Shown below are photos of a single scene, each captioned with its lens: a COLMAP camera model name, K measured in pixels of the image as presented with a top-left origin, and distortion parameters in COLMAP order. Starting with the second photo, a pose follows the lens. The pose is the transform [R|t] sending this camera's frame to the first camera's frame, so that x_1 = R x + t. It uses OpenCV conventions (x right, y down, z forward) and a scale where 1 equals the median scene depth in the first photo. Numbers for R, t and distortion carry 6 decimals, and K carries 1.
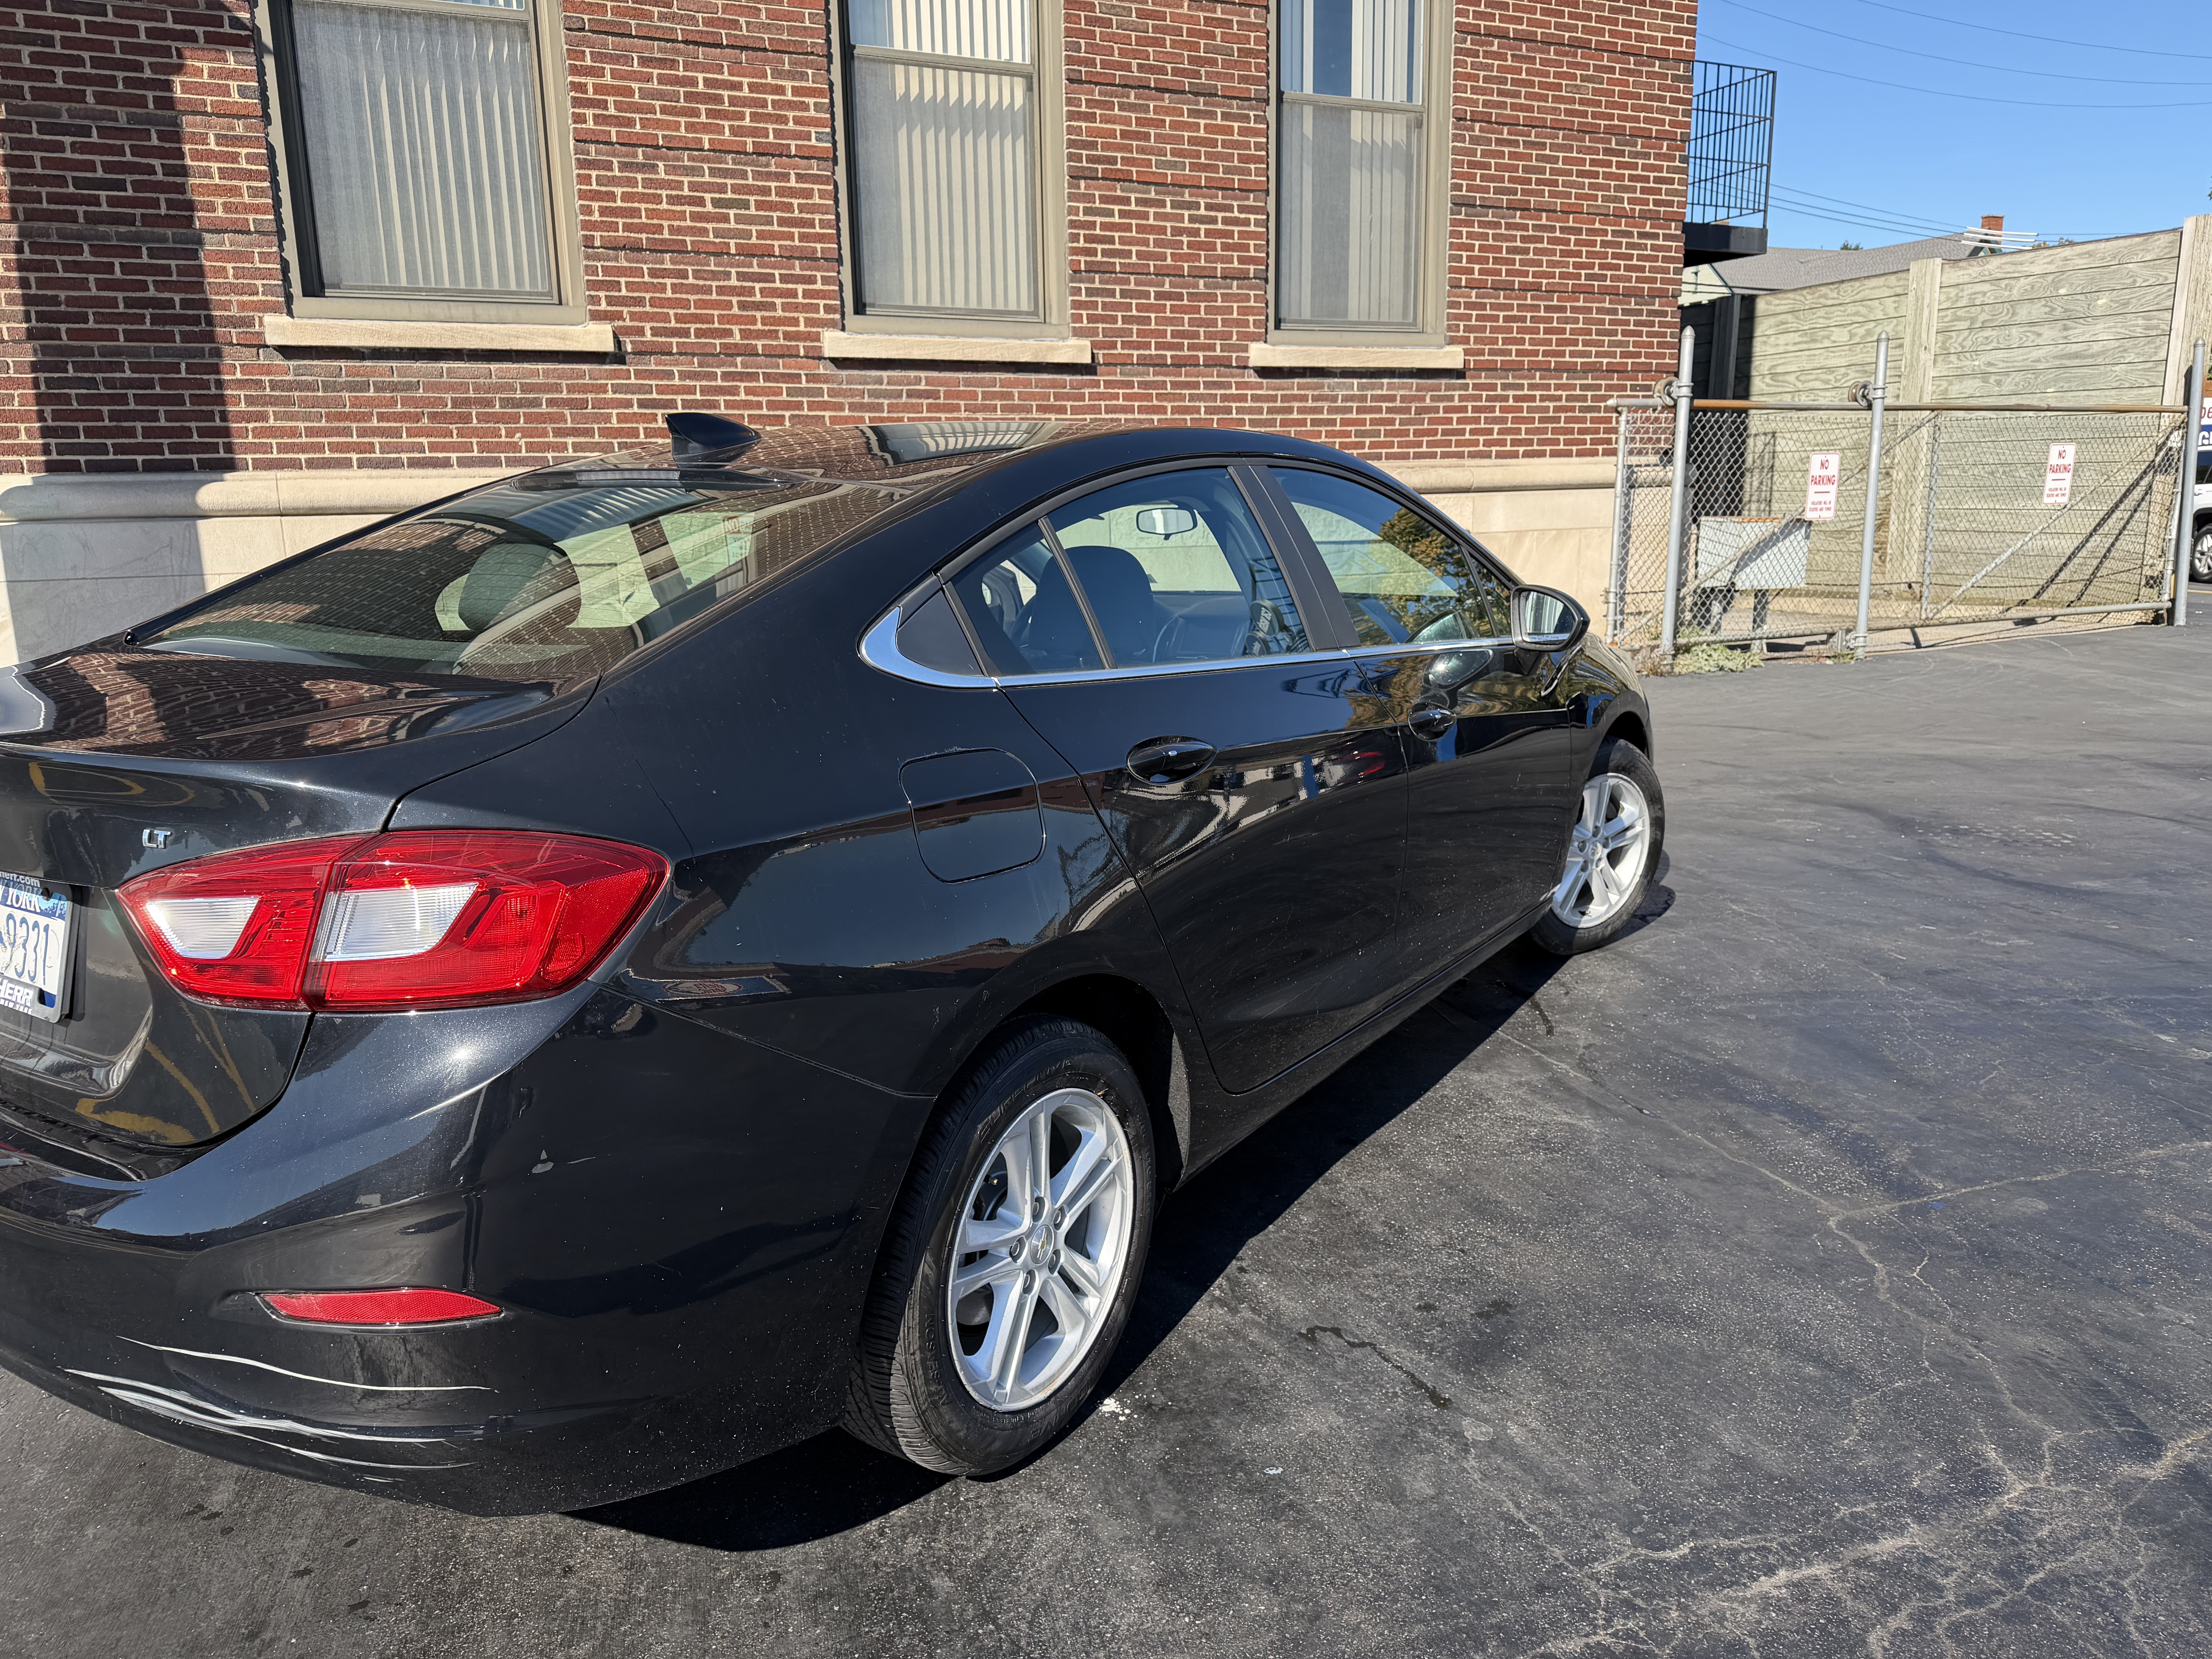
lens RADIAL K [[1545.8, 0, 1106.0], [0, 1545.8, 829.5], [0, 0, 1]] dist [0.036787, -0.036500]
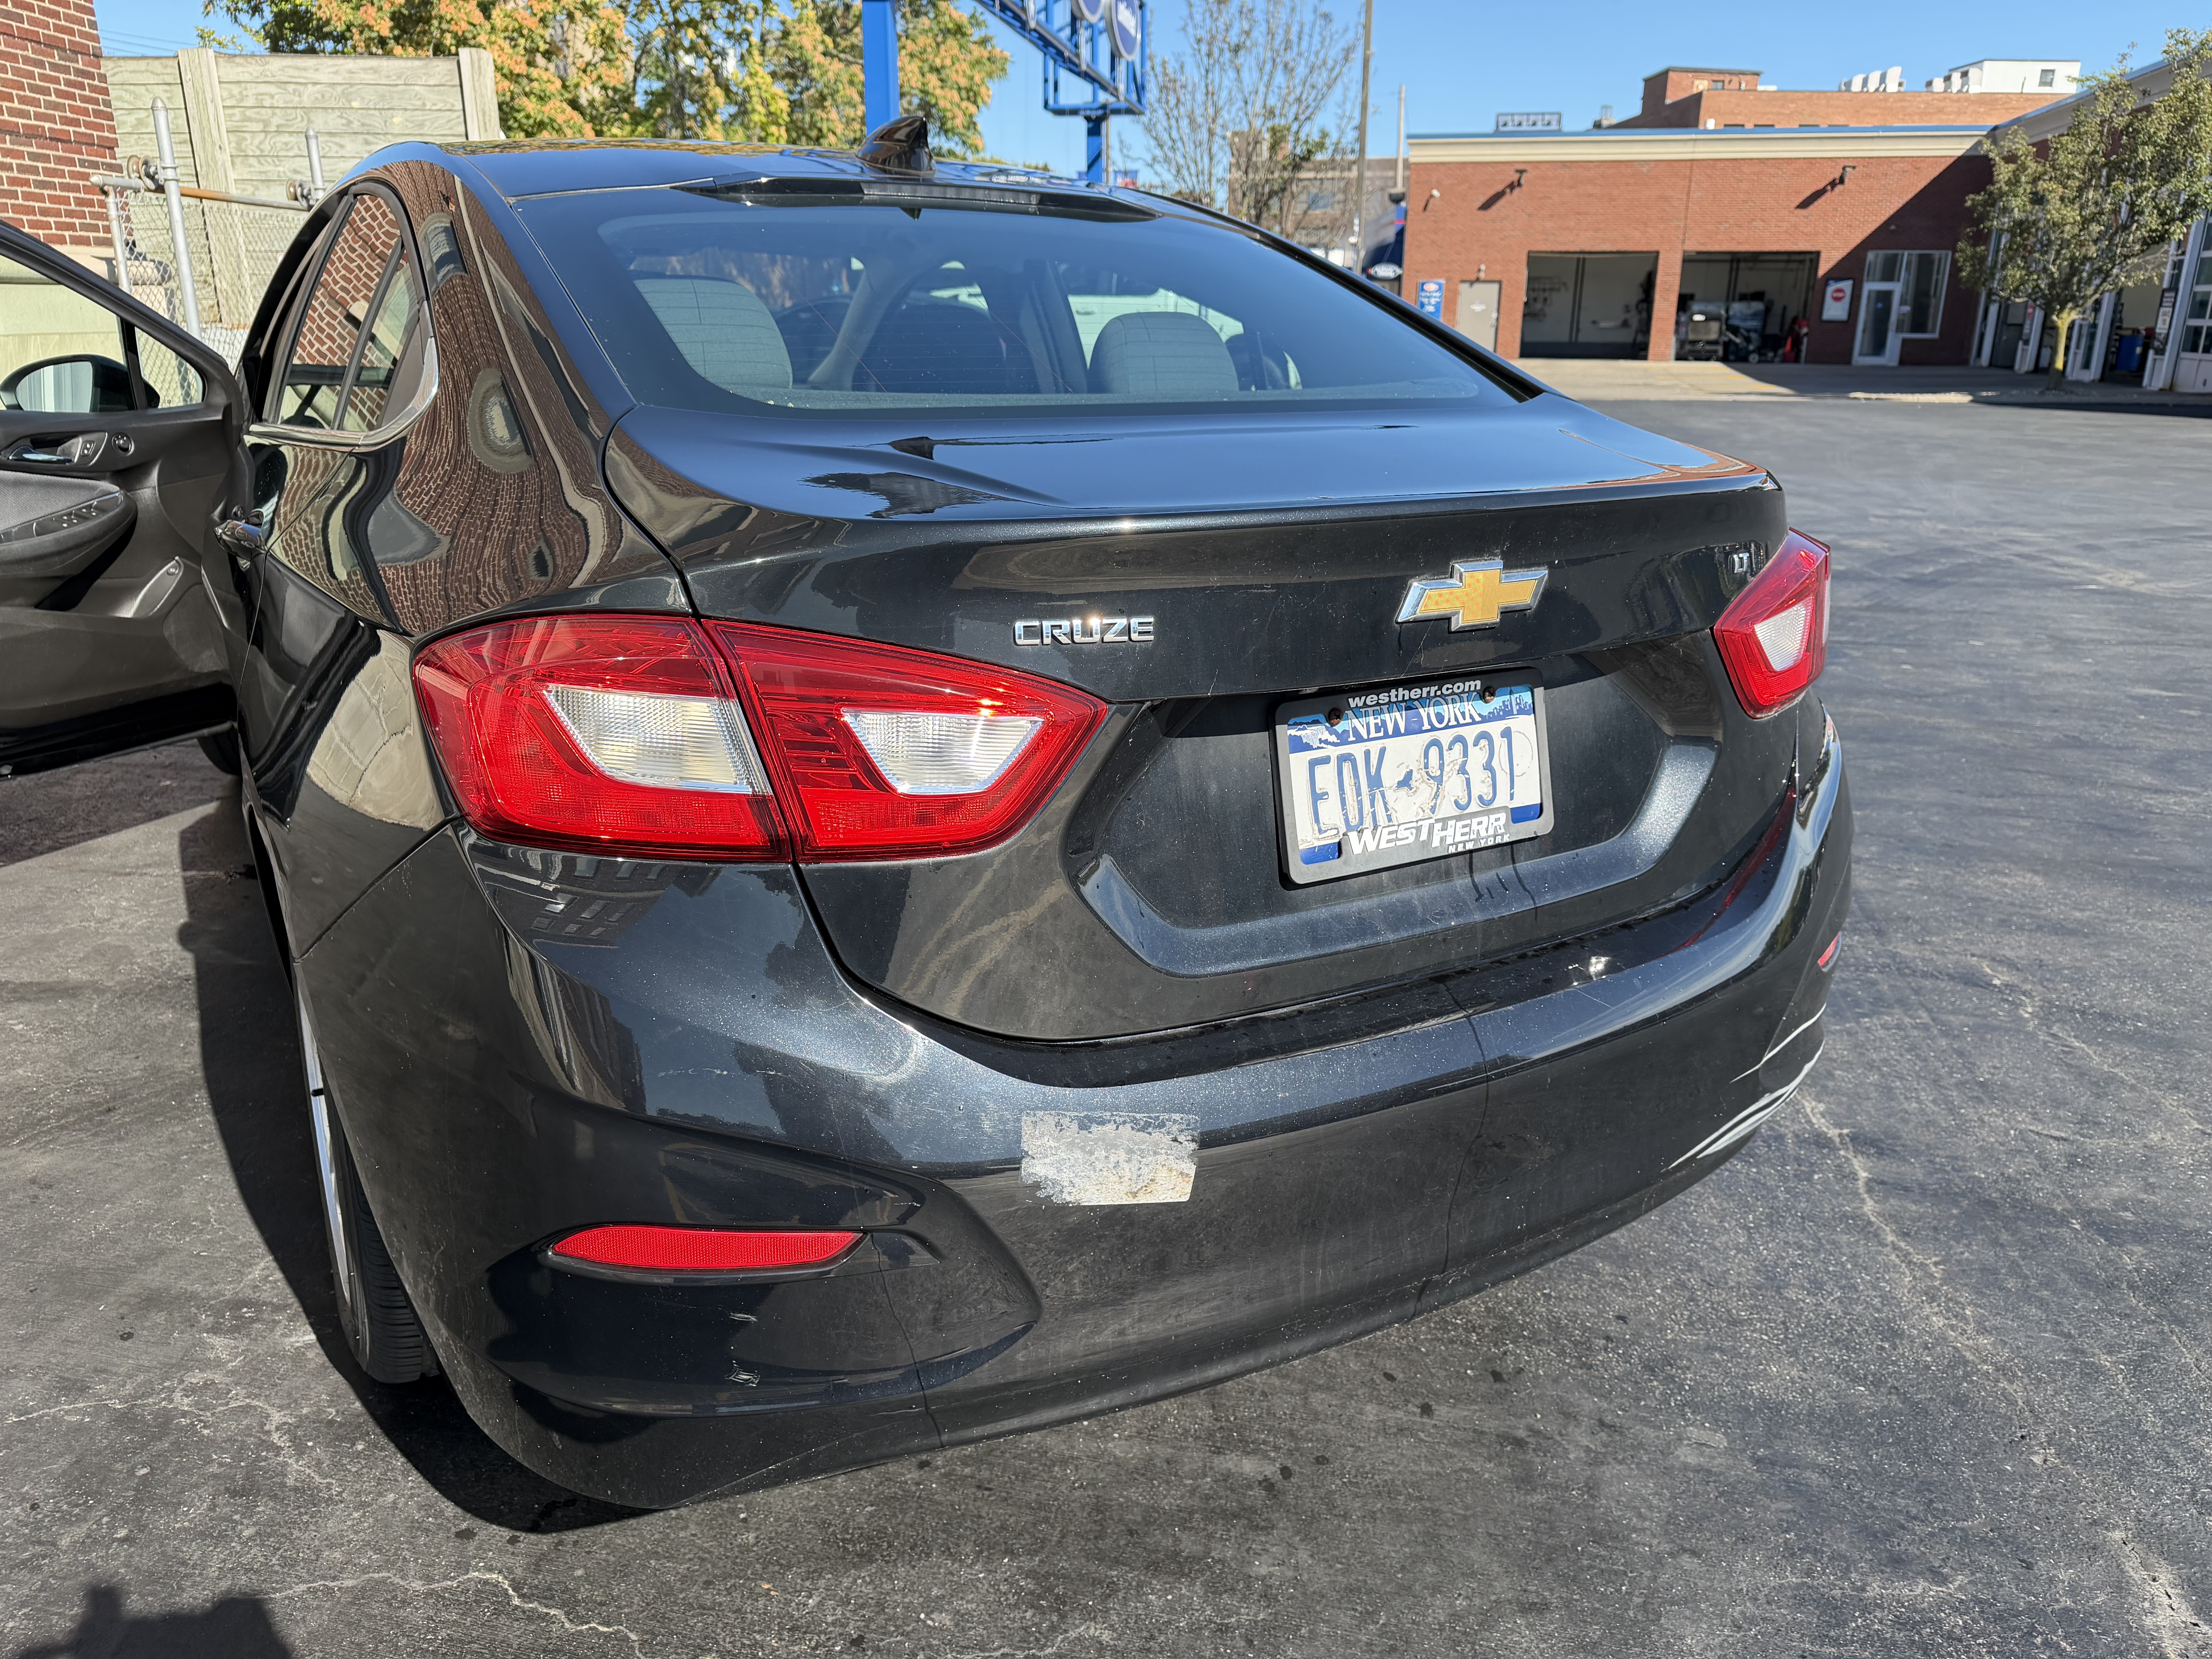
lens RADIAL K [[1588.0, 0, 1117.4], [0, 1588.0, 822.5], [0, 0, 1]] dist [0.011136, -0.012085]
pose [[0.439105, -0.258350, 0.860489, -0.343702], [0.175210, 0.963999, 0.200018, -0.021696], [-0.881185, 0.062938, 0.468563, 0.180532]]
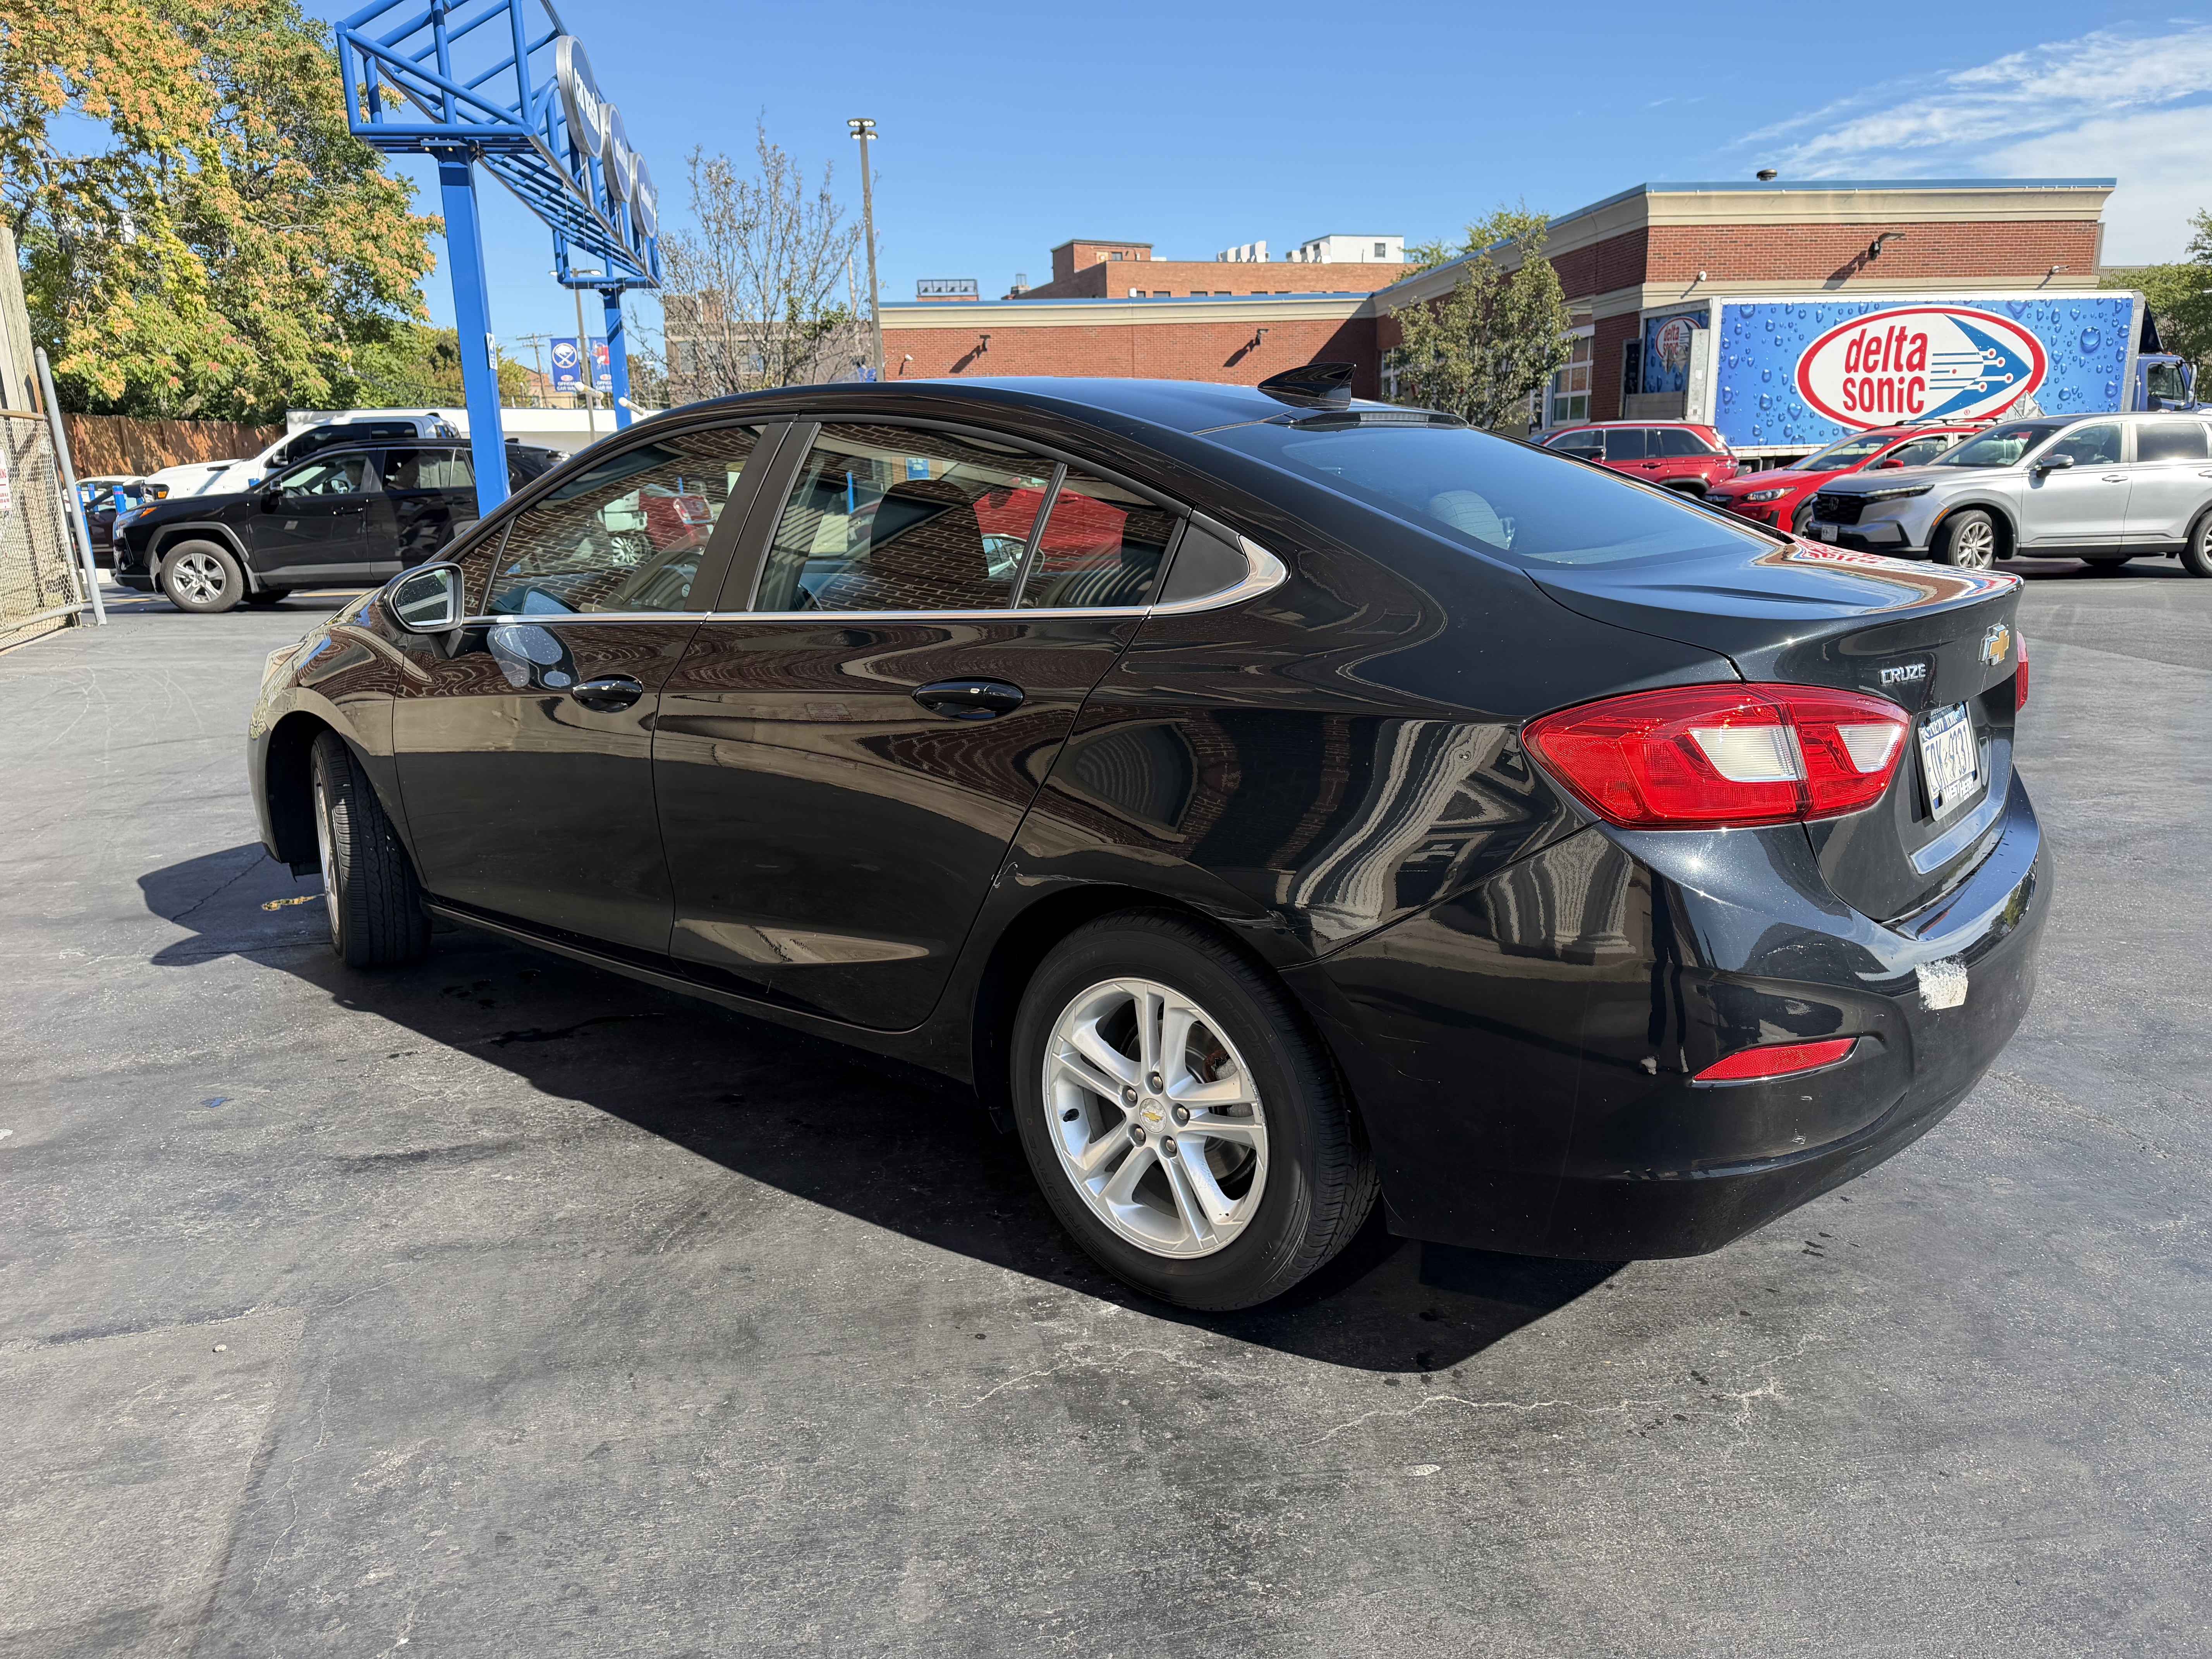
lens RADIAL K [[1575.5, 0, 1108.9], [0, 1575.5, 825.9], [0, 0, 1]] dist [0.037953, -0.026887]
pose [[0.123212, -0.214069, 0.969017, -0.490075], [0.234928, 0.954993, 0.181100, -0.065210], [-0.964172, 0.205335, 0.167958, 0.343946]]
